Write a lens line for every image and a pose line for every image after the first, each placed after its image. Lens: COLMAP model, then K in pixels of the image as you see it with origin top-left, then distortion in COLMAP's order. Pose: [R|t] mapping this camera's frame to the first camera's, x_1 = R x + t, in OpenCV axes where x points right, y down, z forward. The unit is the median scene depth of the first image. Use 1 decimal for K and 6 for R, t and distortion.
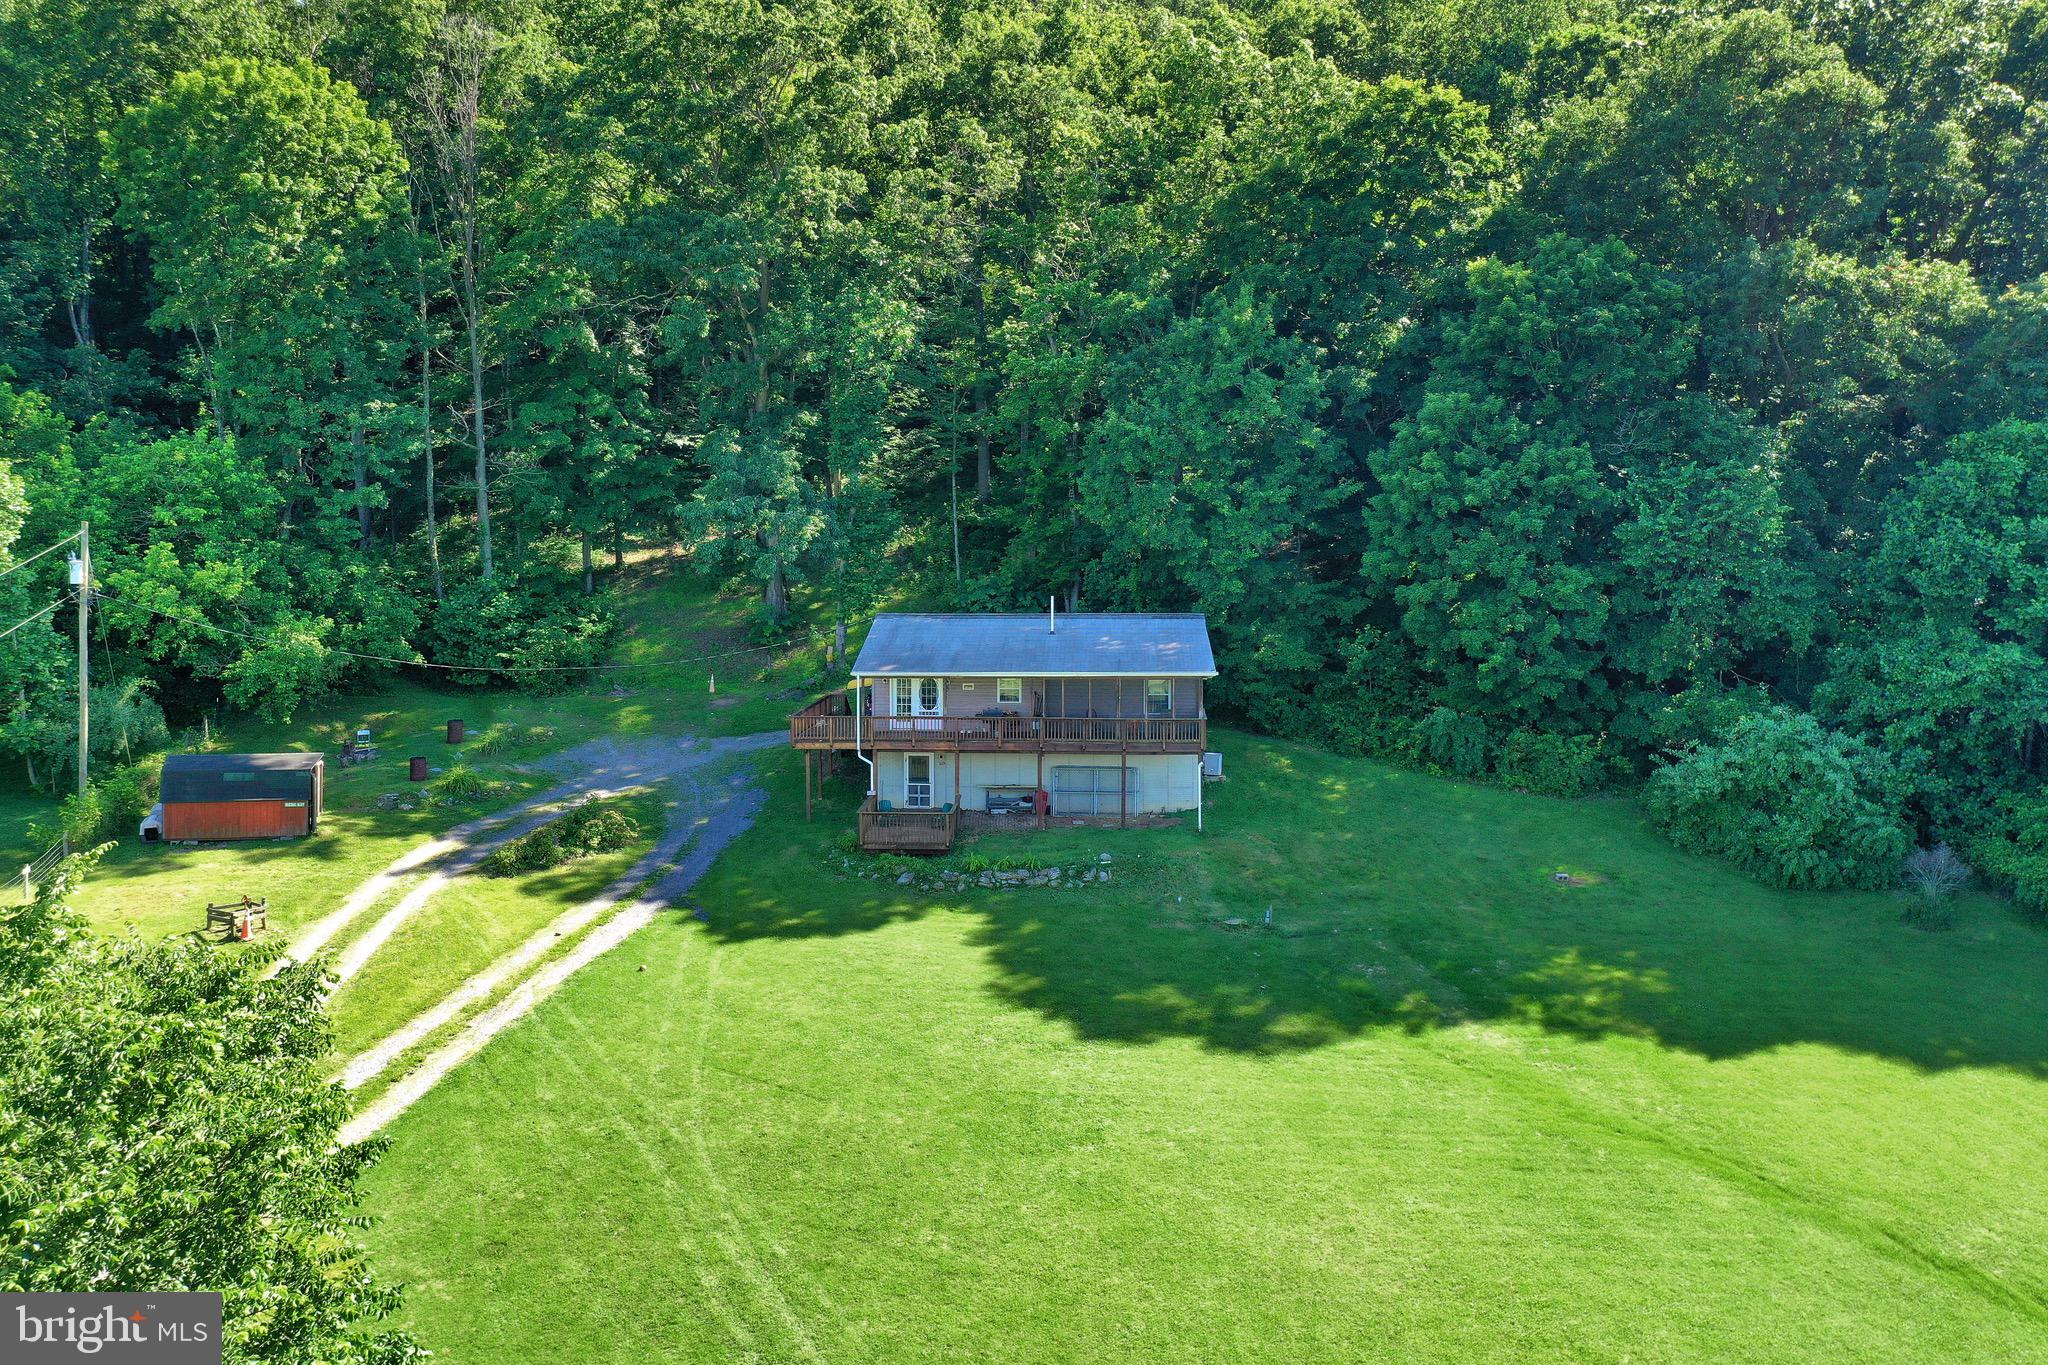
lens RADIAL K [[1646.0, 0, 1014.3], [0, 1646.0, 588.6], [0, 0, 1]] dist [-0.006011, -0.002055]
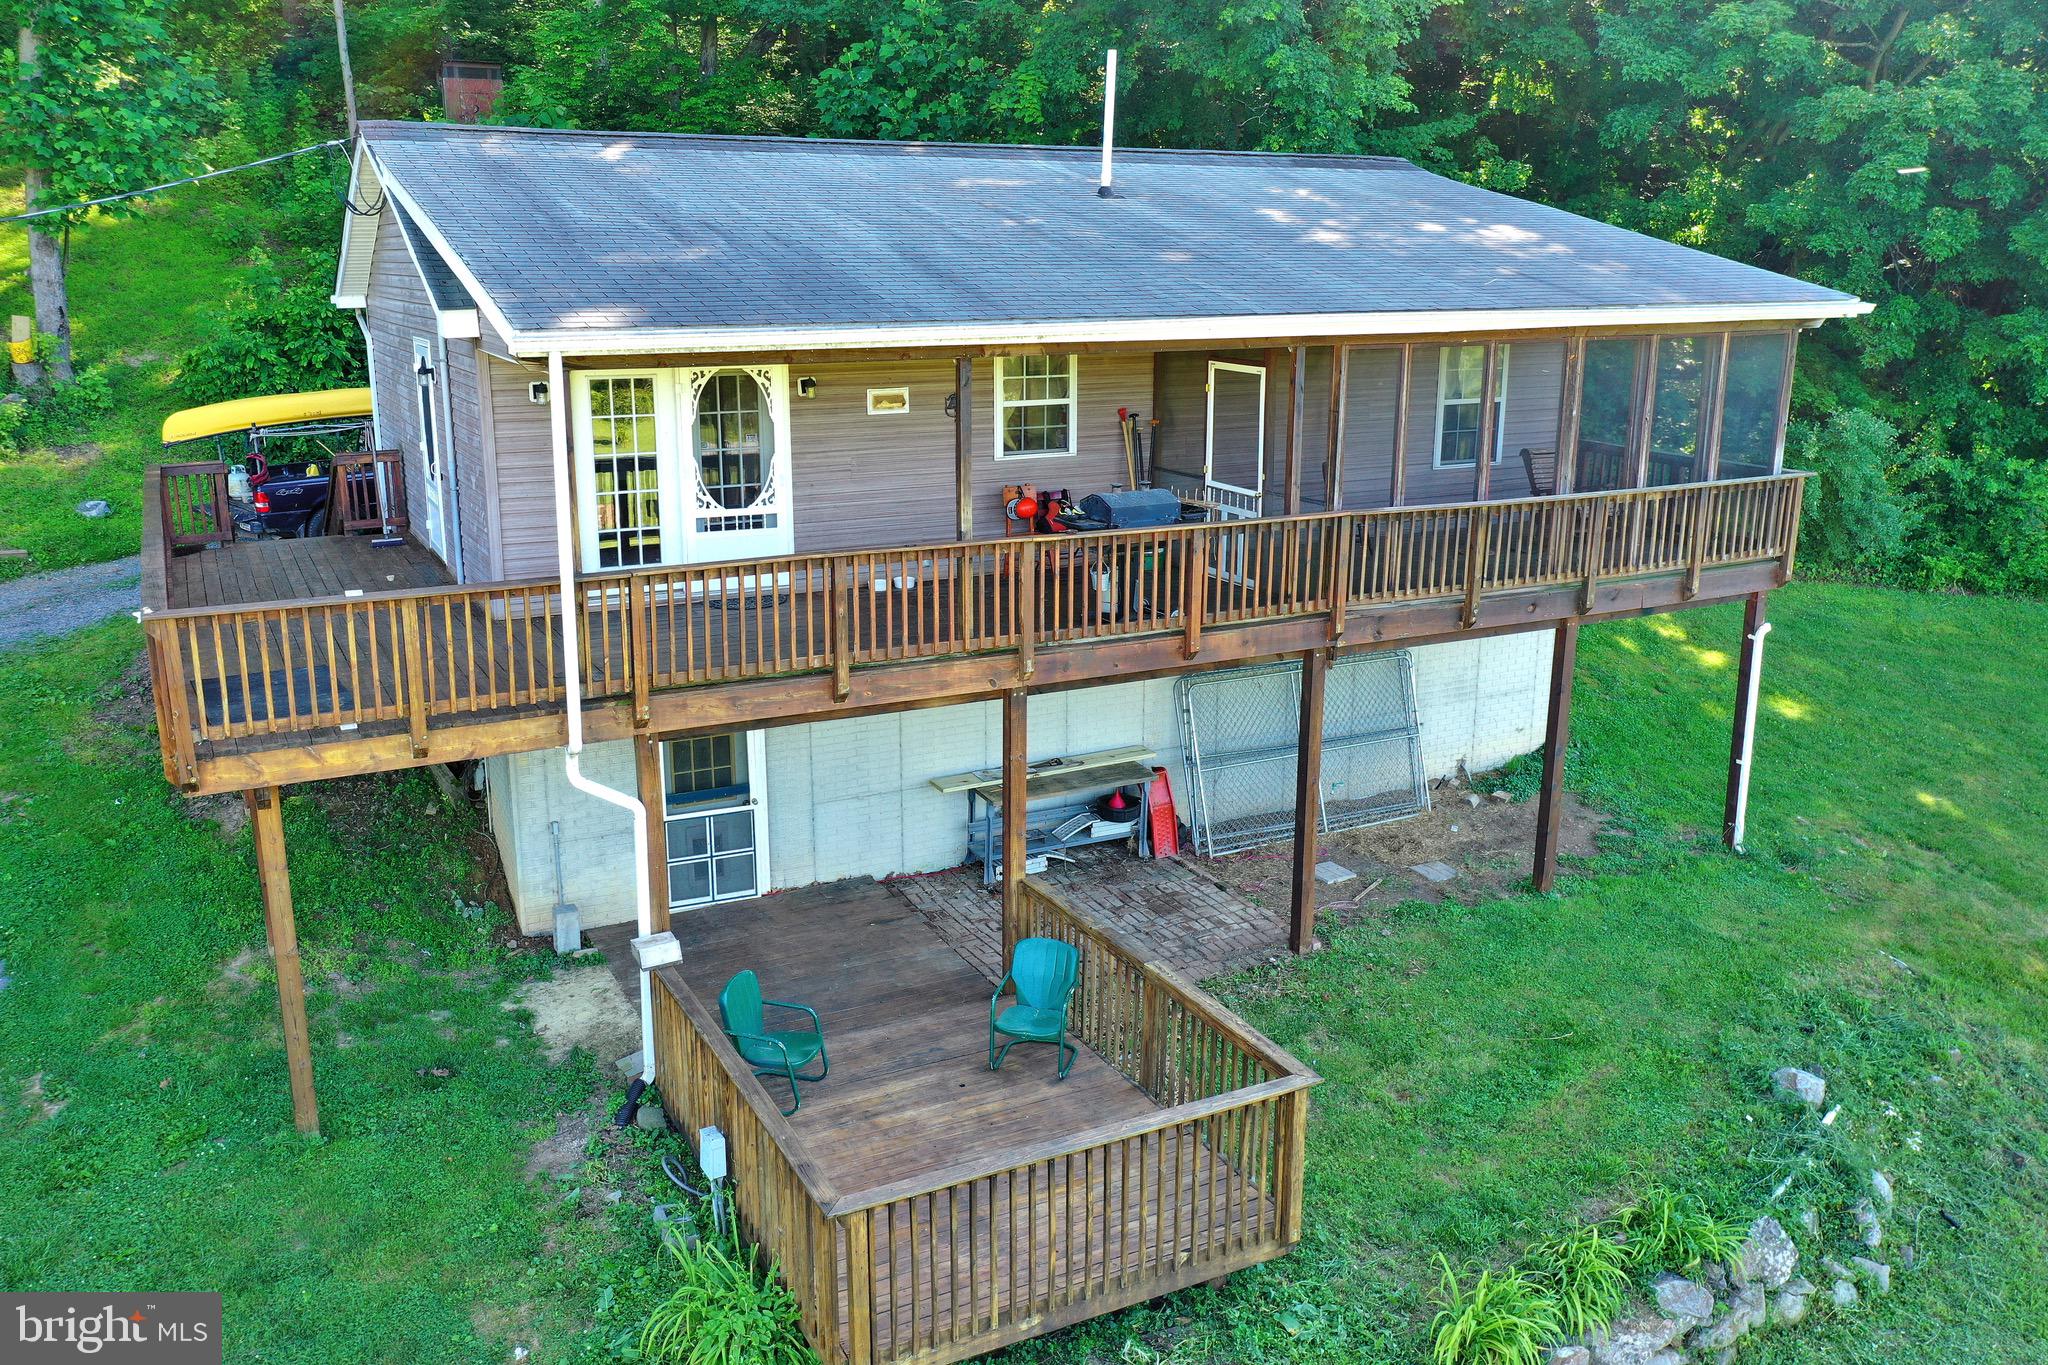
lens RADIAL K [[1697.1, 0, 1076.7], [0, 1697.1, 596.8], [0, 0, 1]] dist [0.002126, 0.001748]
pose [[0.852856, -0.100576, 0.512368, -0.137014], [0.010060, 0.984256, 0.176460, 0.043684], [-0.522049, -0.145341, 0.840441, 0.765941]]
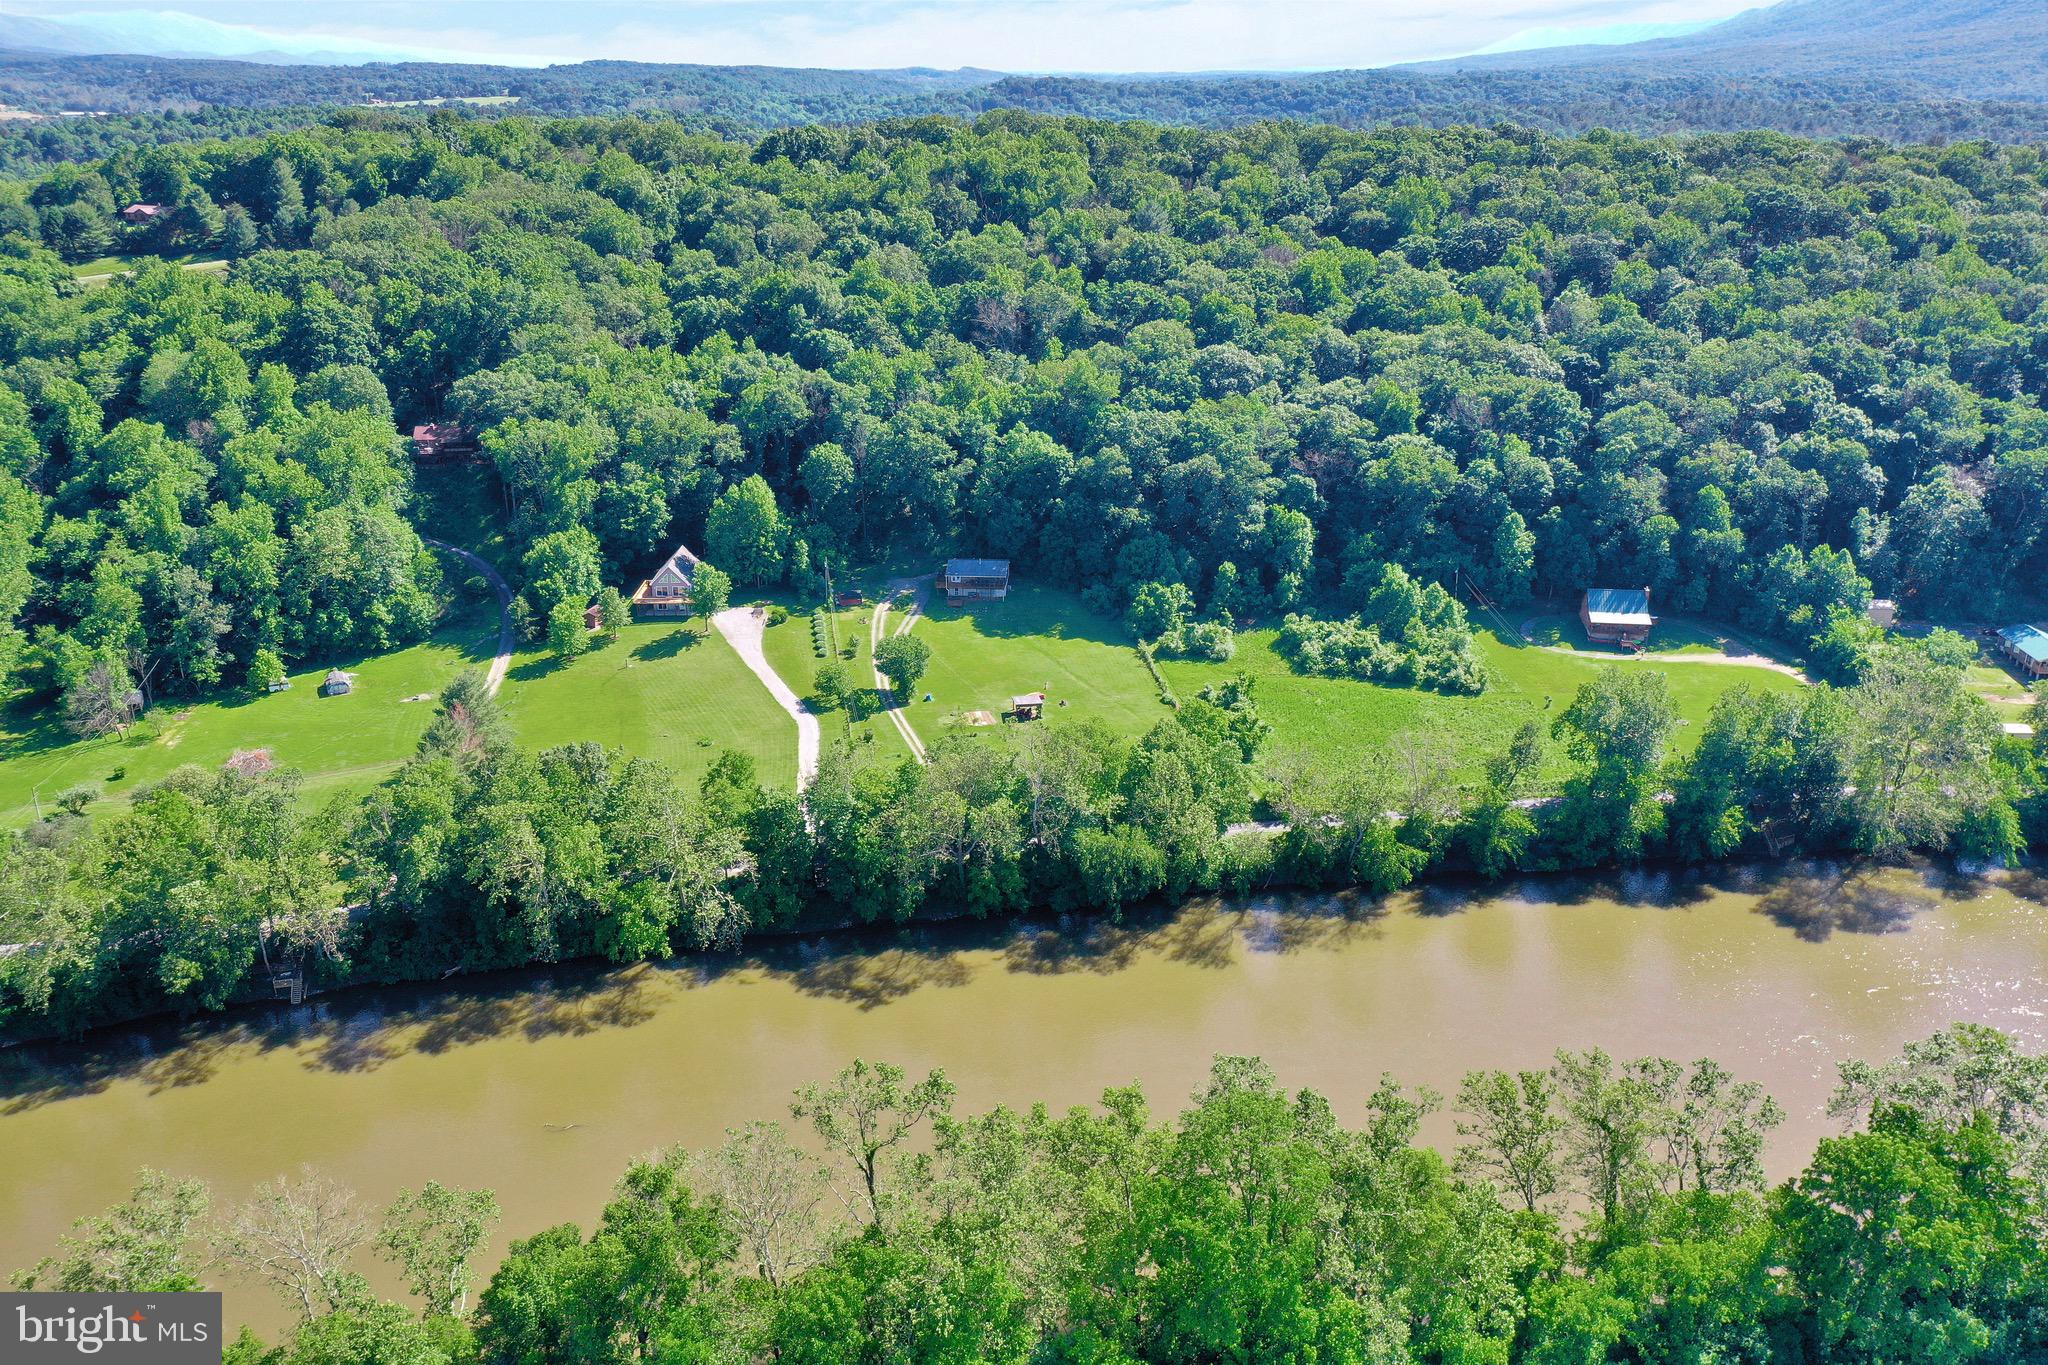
lens RADIAL K [[1609.3, 0, 1014.2], [0, 1609.3, 675.9], [0, 0, 1]] dist [0.004060, -0.002991]
pose [[0.999688, 0.012071, -0.021889, 0.266458], [-0.004569, 0.949156, 0.314774, -1.362972], [0.024575, -0.314576, 0.948914, -4.382520]]
